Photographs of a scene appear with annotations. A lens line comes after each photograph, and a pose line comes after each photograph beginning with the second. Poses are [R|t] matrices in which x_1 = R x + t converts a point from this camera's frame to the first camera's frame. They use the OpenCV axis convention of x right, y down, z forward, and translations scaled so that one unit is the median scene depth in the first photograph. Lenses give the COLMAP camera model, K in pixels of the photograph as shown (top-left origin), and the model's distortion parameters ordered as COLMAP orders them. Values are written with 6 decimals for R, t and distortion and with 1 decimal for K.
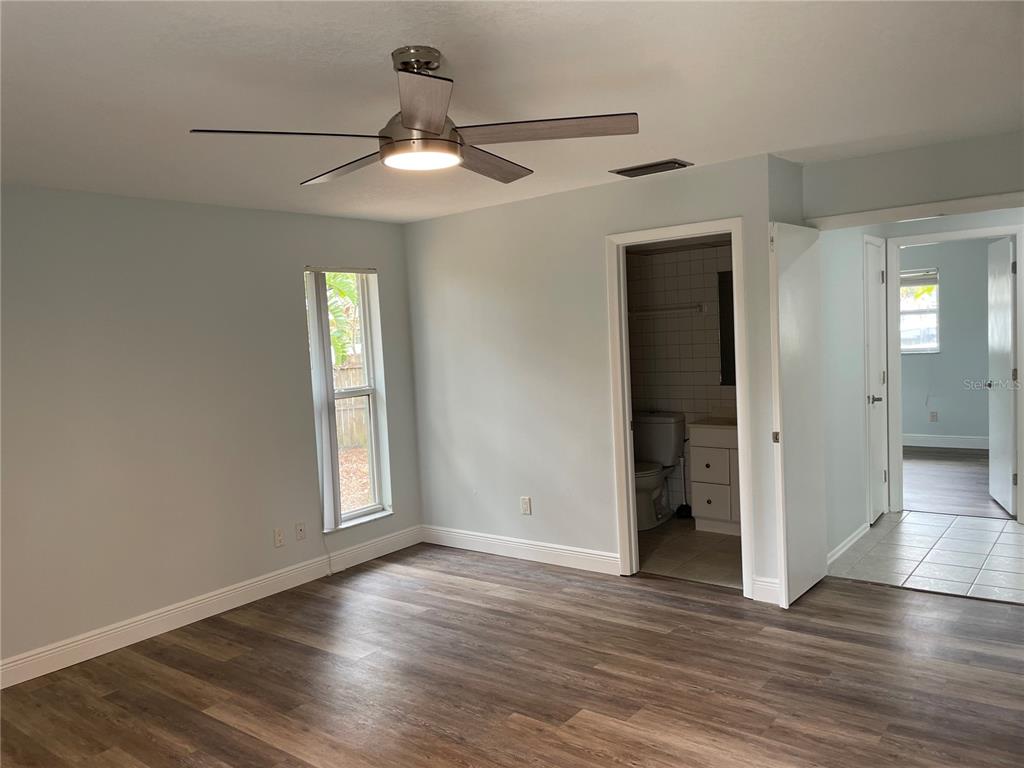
lens RADIAL K [[772.5, 0, 509.7], [0, 772.5, 384.8], [0, 0, 1]] dist [0.090708, -0.116784]
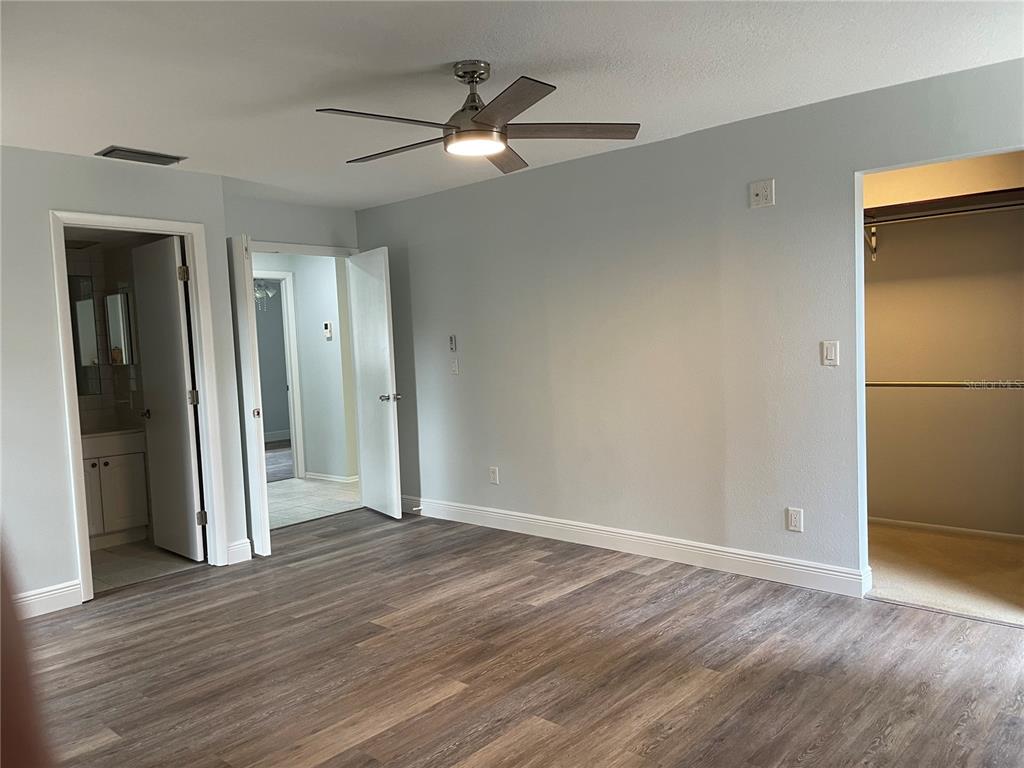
lens RADIAL K [[772.5, 0, 508.8], [0, 772.5, 385.4], [0, 0, 1]] dist [0.090708, -0.116784]
pose [[0.064474, -0.006927, 0.997895, -0.909641], [0.104658, 0.994508, 0.000142, 0.069719], [-0.992416, 0.104428, 0.064845, 0.579717]]
